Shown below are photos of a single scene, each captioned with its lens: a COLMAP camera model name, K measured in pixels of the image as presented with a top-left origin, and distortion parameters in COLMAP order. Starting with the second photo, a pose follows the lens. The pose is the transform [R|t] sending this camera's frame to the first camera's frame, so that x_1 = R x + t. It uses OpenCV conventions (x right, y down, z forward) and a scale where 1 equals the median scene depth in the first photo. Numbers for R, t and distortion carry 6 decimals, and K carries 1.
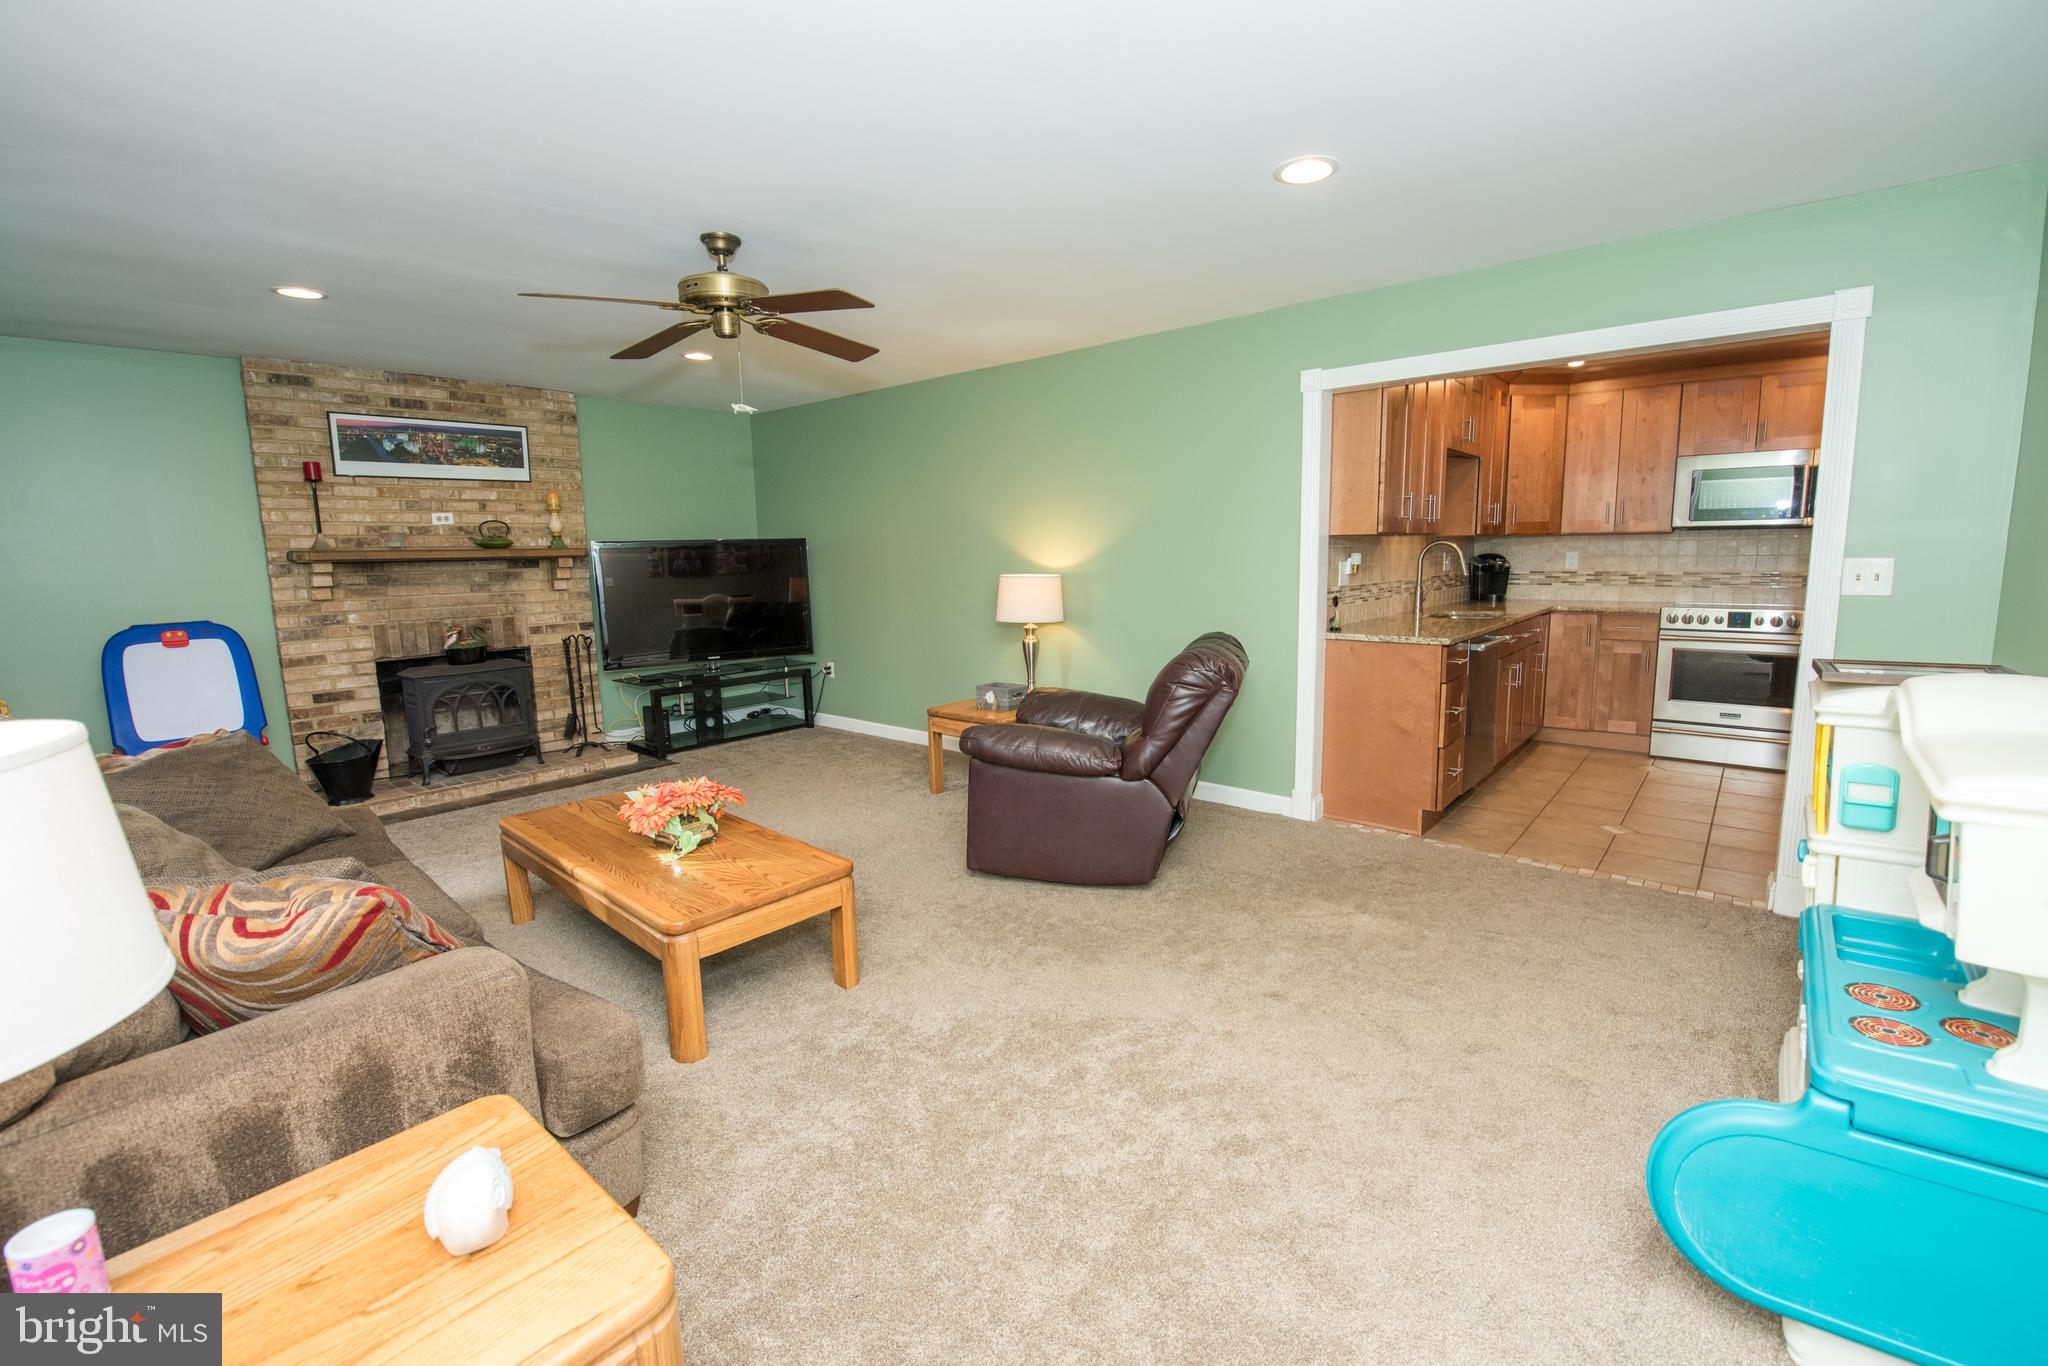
lens RADIAL K [[852.7, 0, 1037.2], [0, 852.7, 671.9], [0, 0, 1]] dist [-0.019455, -0.001029]
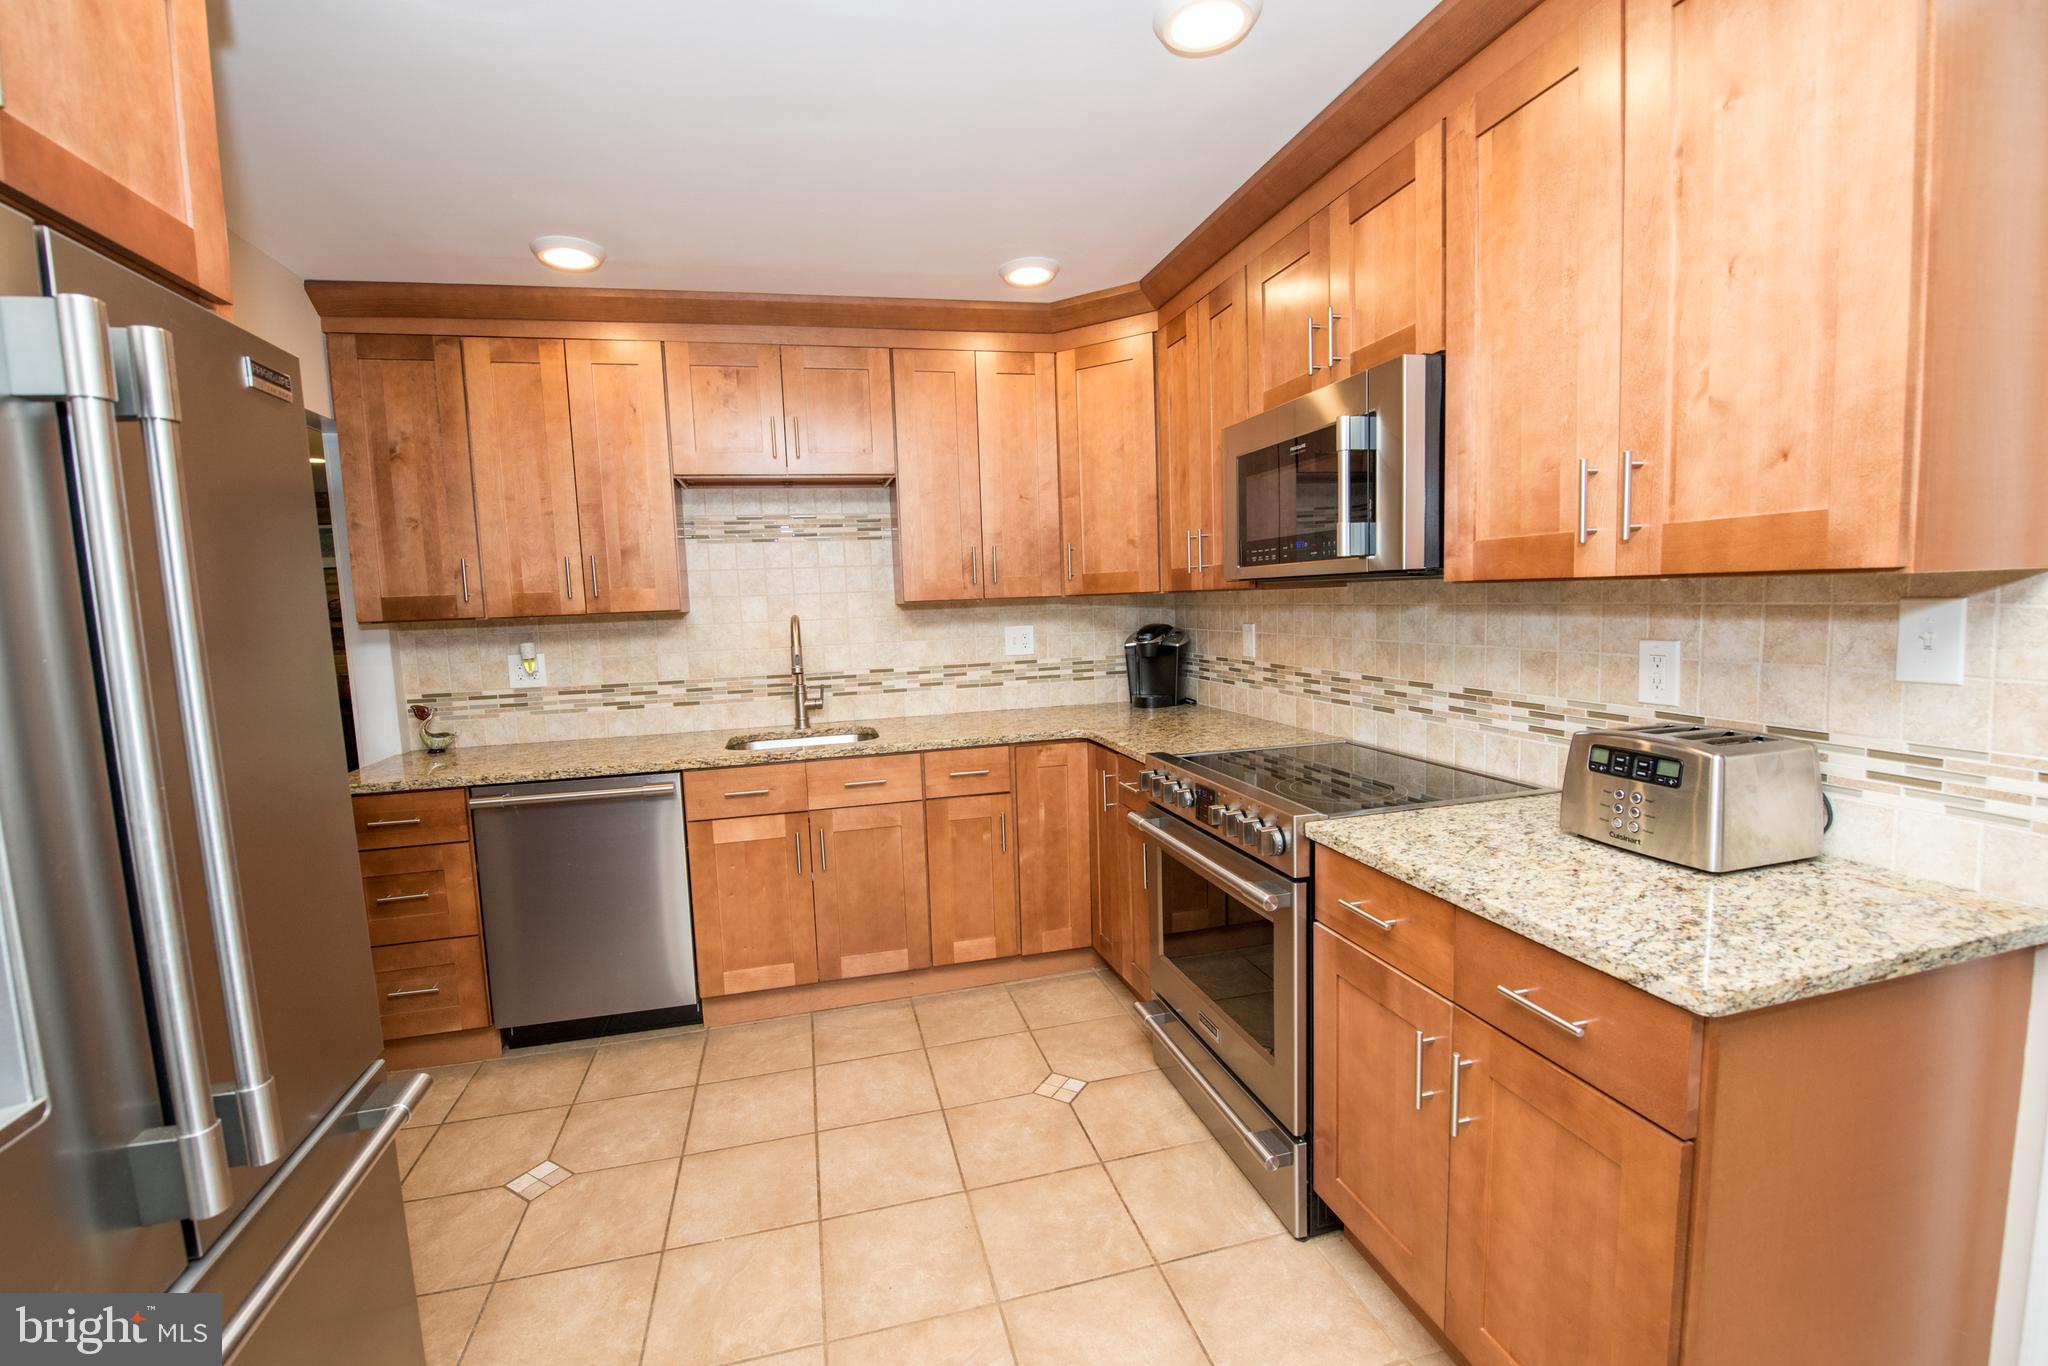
lens RADIAL K [[864.9, 0, 1014.6], [0, 864.9, 682.7], [0, 0, 1]] dist [-0.018061, -0.000692]
pose [[0.818902, 0.044117, -0.572236, 0.872180], [-0.058241, 0.998282, -0.006384, -0.099359], [0.570971, 0.038556, 0.820064, 0.510522]]
